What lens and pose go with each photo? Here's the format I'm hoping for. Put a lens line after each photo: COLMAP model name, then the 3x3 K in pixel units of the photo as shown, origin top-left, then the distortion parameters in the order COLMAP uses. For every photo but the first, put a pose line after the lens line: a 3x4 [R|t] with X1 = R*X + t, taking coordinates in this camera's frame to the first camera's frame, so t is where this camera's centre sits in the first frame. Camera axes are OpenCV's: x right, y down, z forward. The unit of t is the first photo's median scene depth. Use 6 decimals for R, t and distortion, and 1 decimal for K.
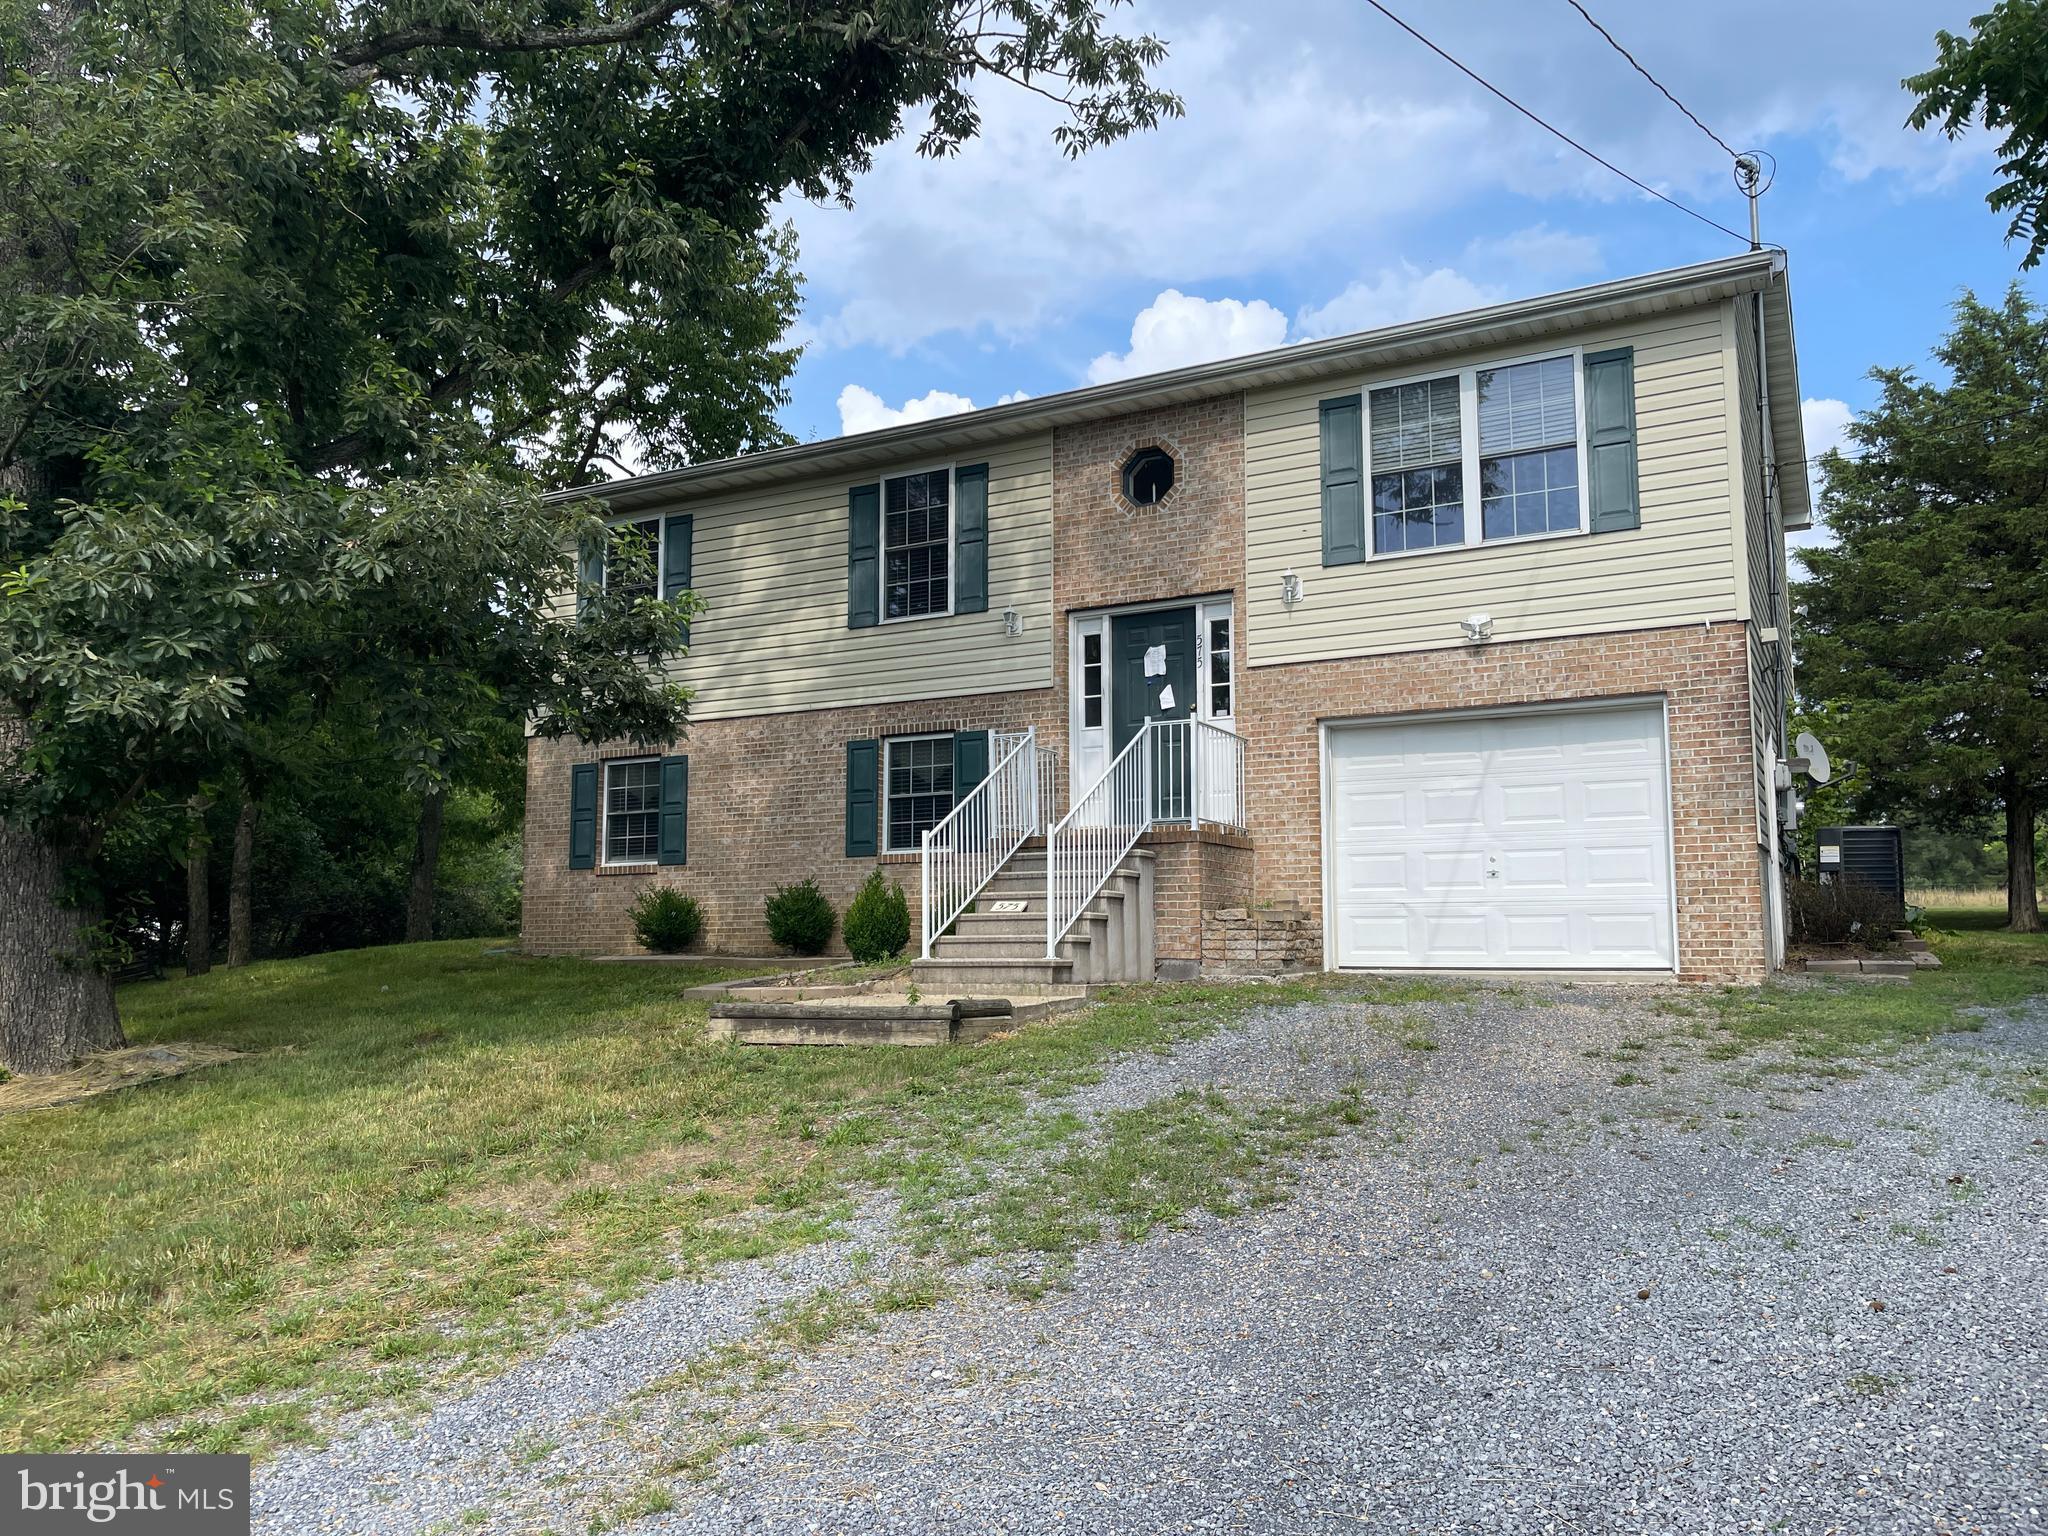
lens RADIAL K [[1557.4, 0, 1006.5], [0, 1557.4, 779.3], [0, 0, 1]] dist [0.062448, -0.078448]
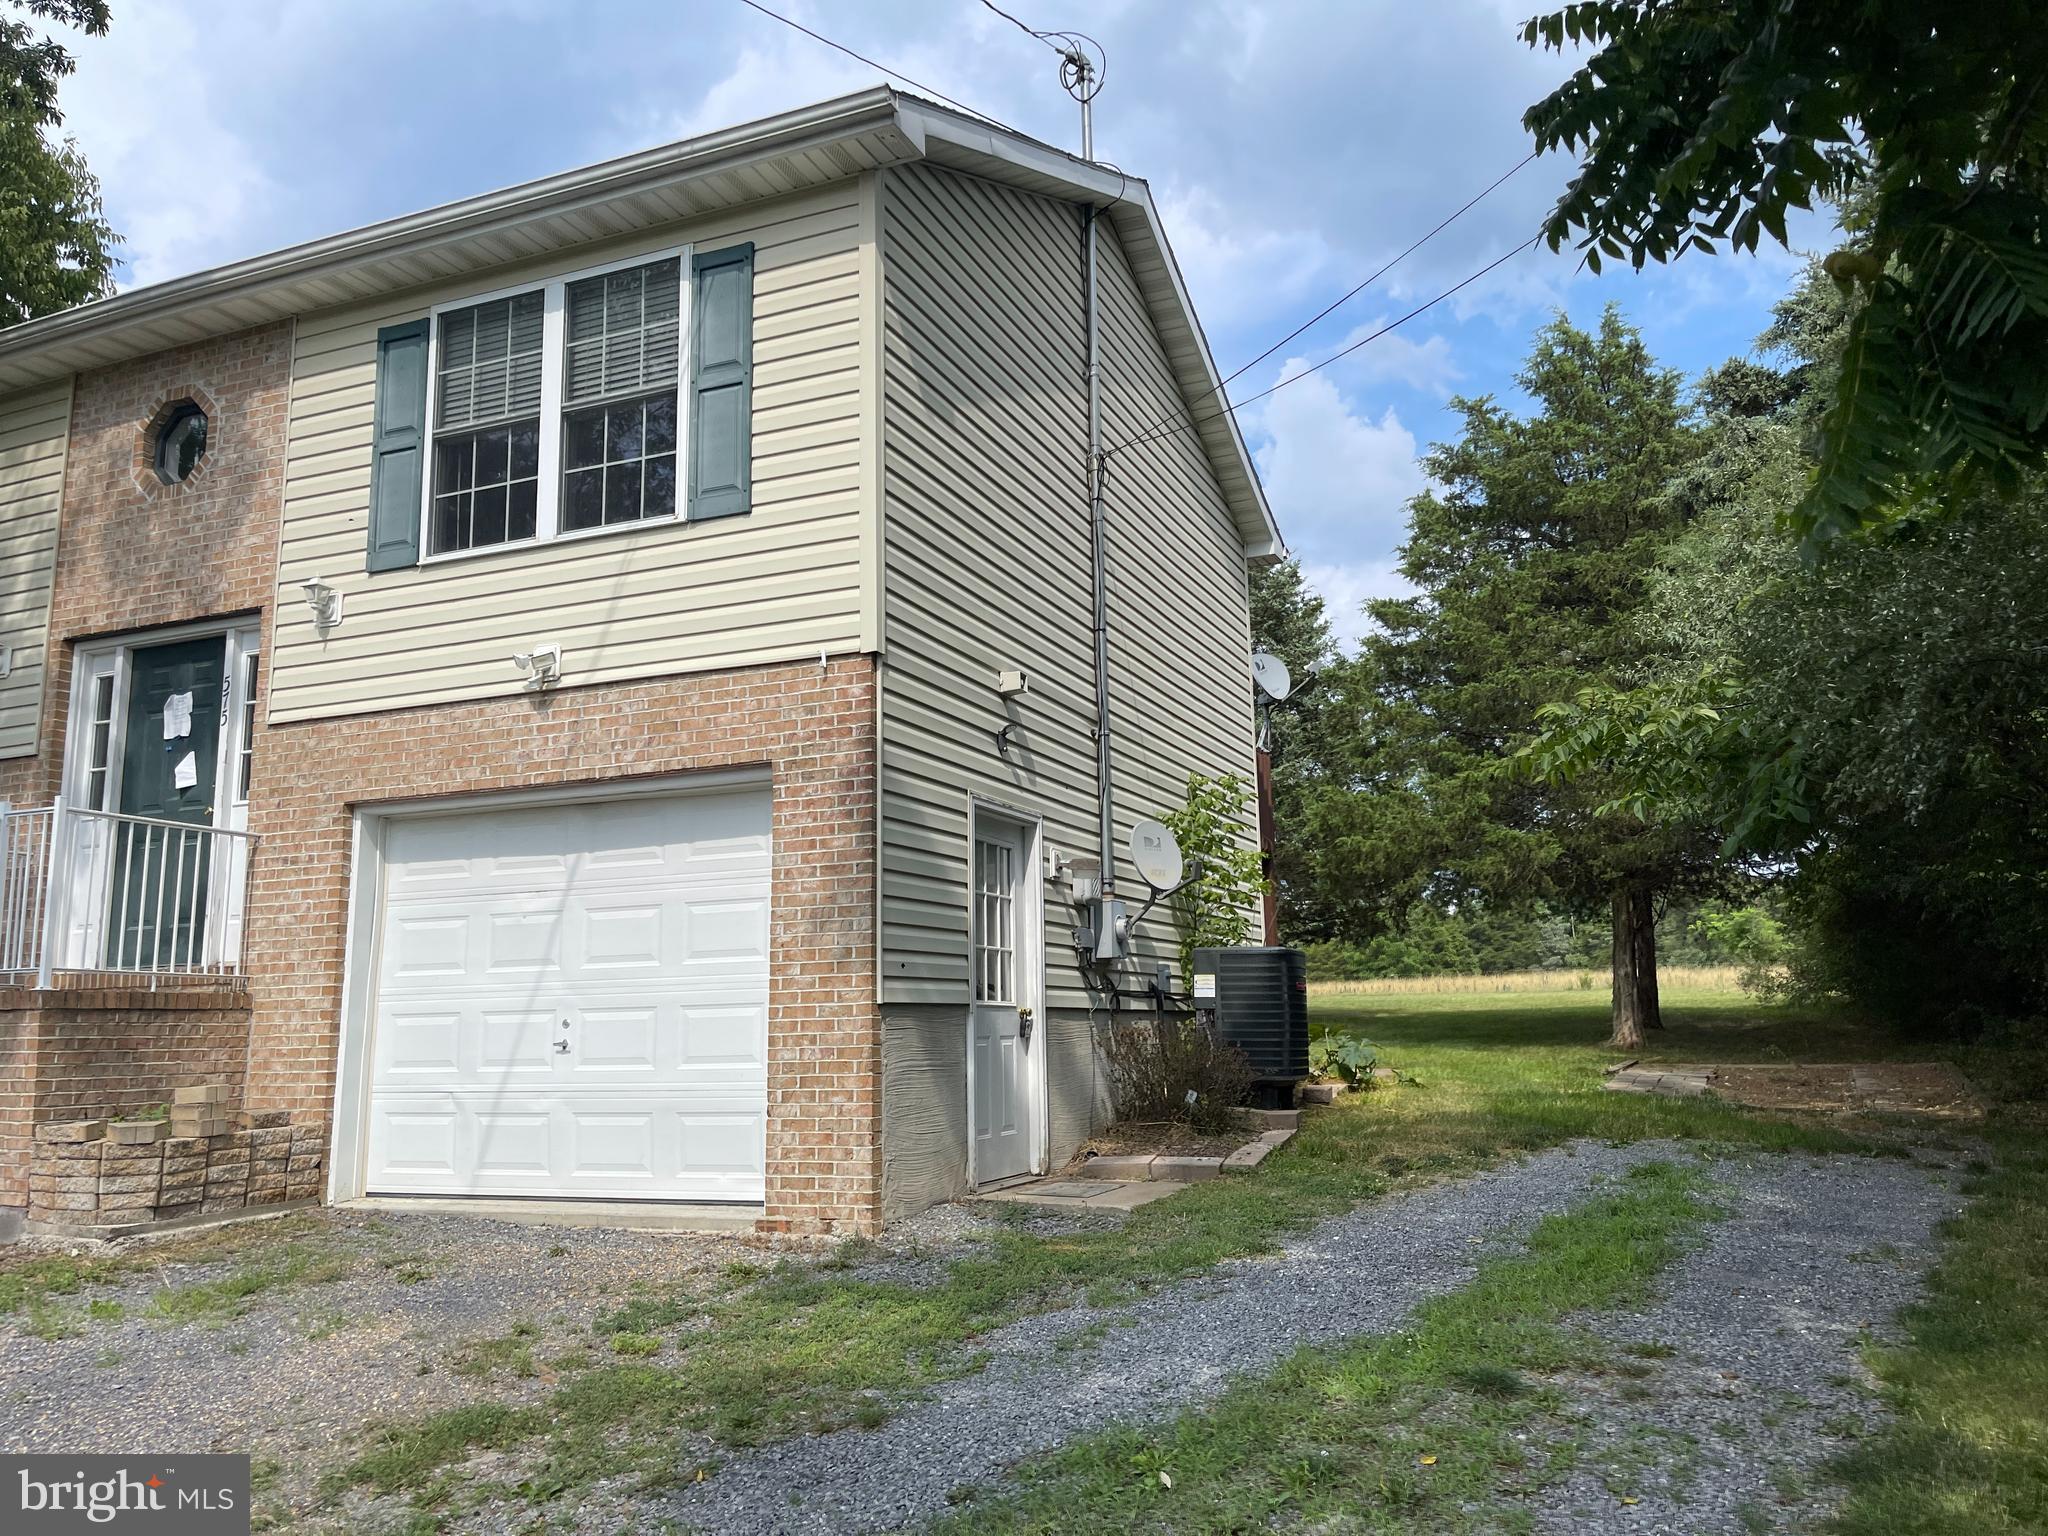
lens RADIAL K [[1557.4, 0, 1032.6], [0, 1557.4, 747.3], [0, 0, 1]] dist [0.062448, -0.078448]
pose [[0.993973, 0.001675, 0.109615, 0.408530], [0.005673, 0.997758, -0.066690, -0.017017], [-0.109481, 0.066910, 0.991734, 0.318435]]
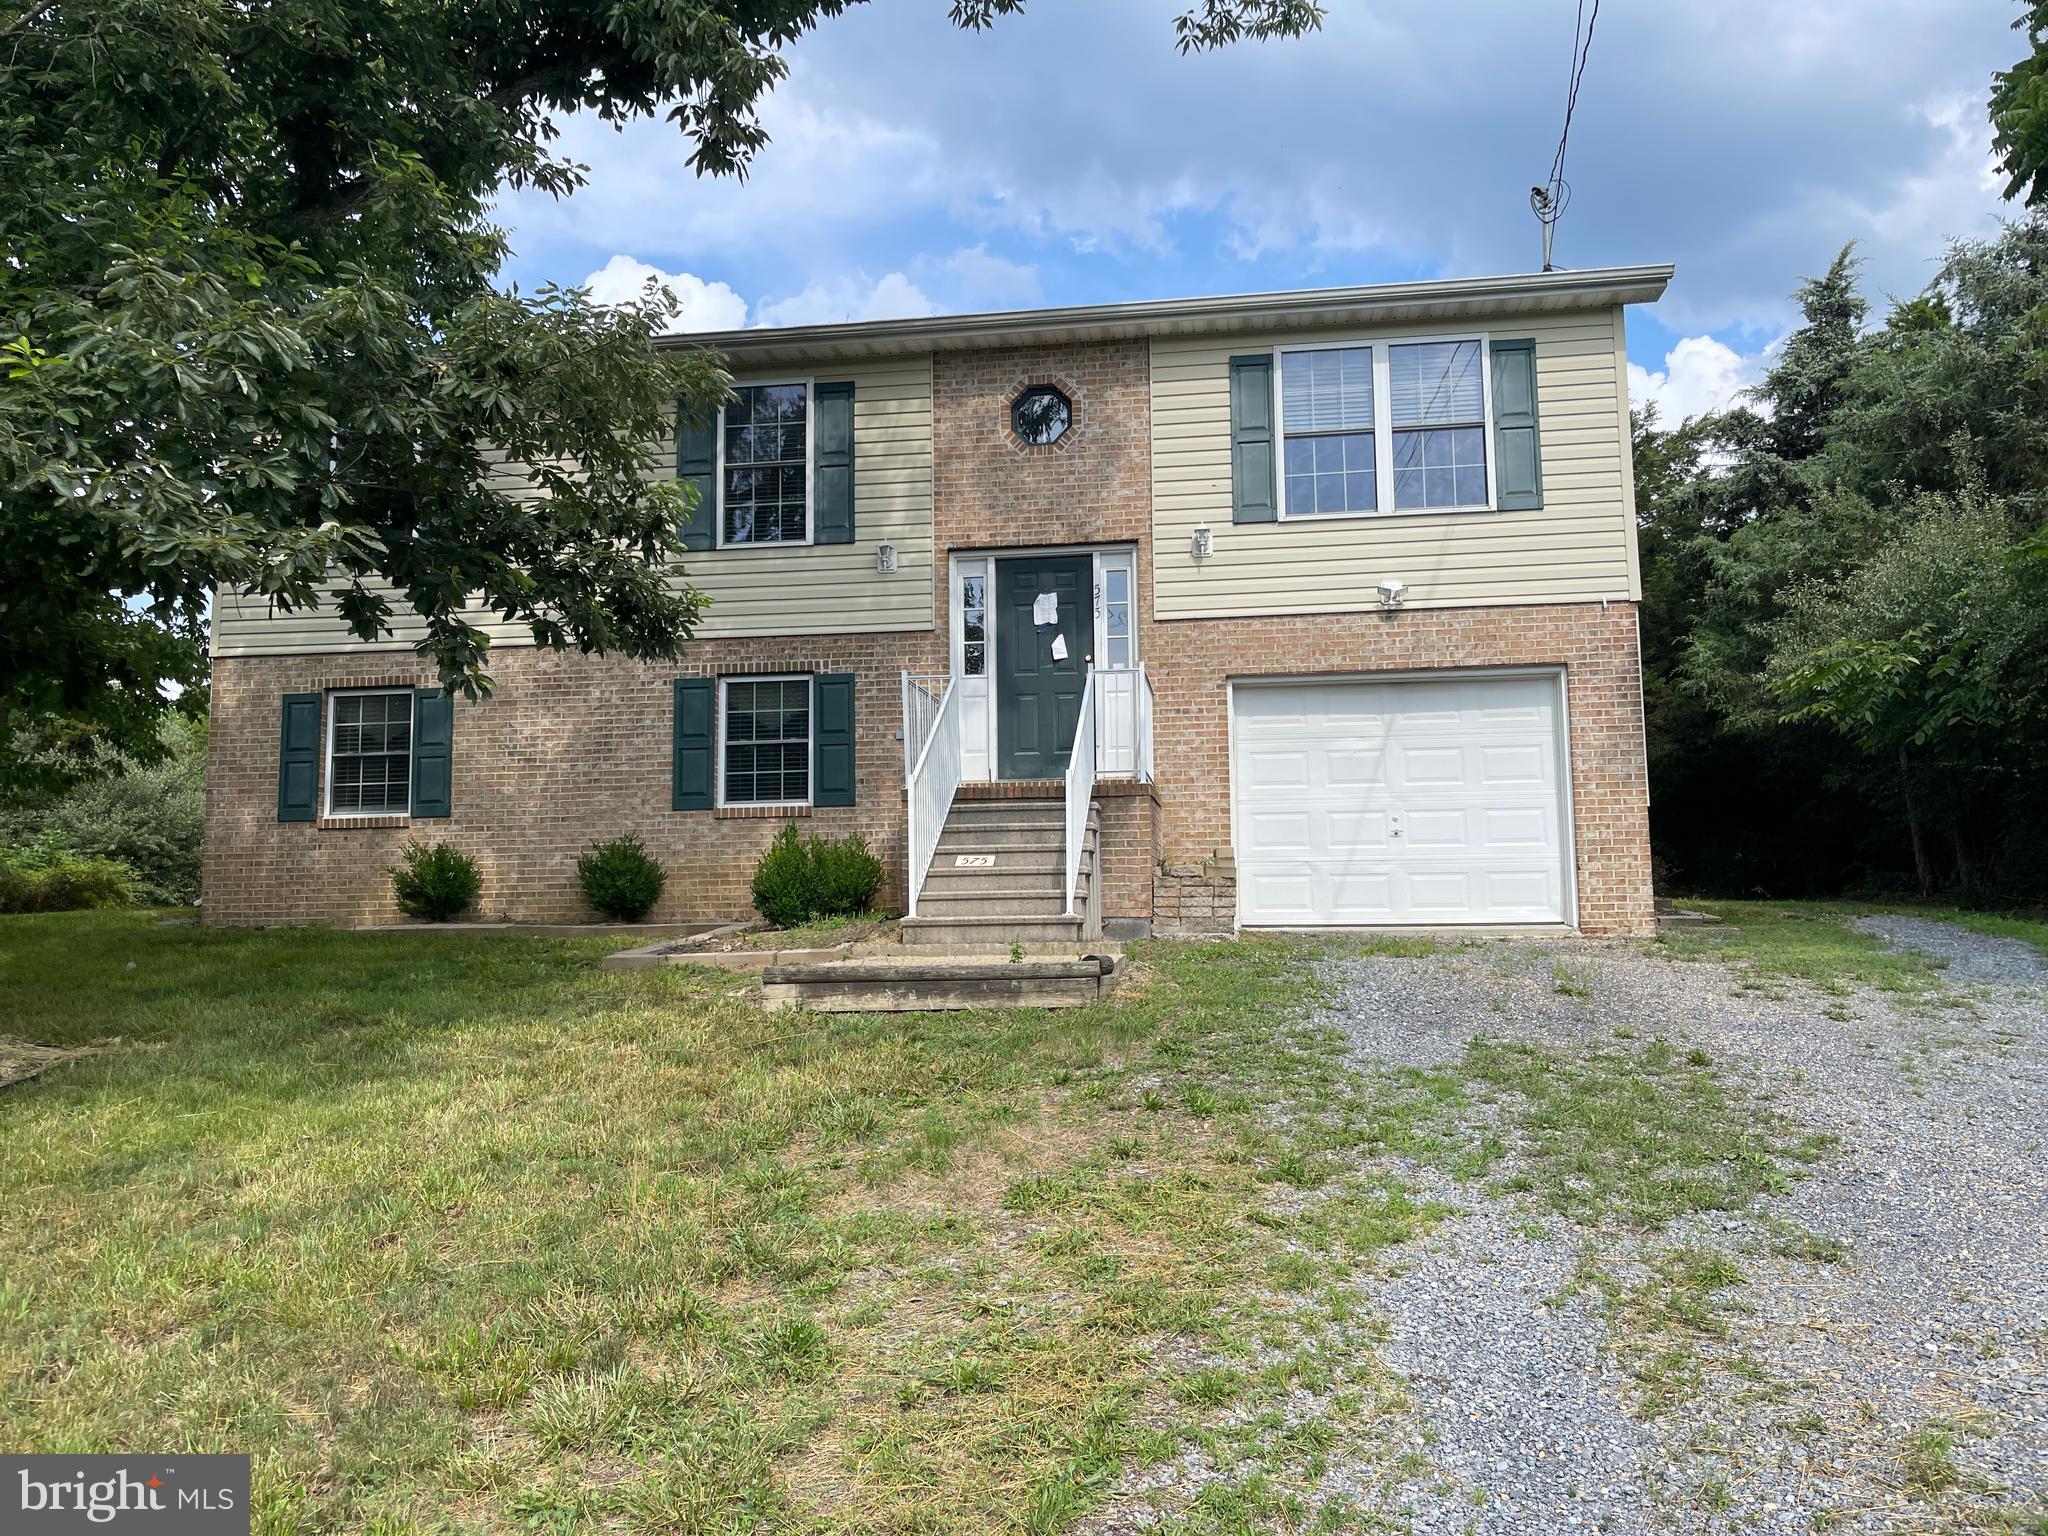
lens RADIAL K [[1557.4, 0, 1017.6], [0, 1557.4, 756.3], [0, 0, 1]] dist [0.062448, -0.078448]
pose [[0.932907, 0.030869, 0.358791, -0.277385], [-0.029679, 0.999521, -0.008826, 0.025000], [-0.358892, -0.002415, 0.933376, 0.123064]]
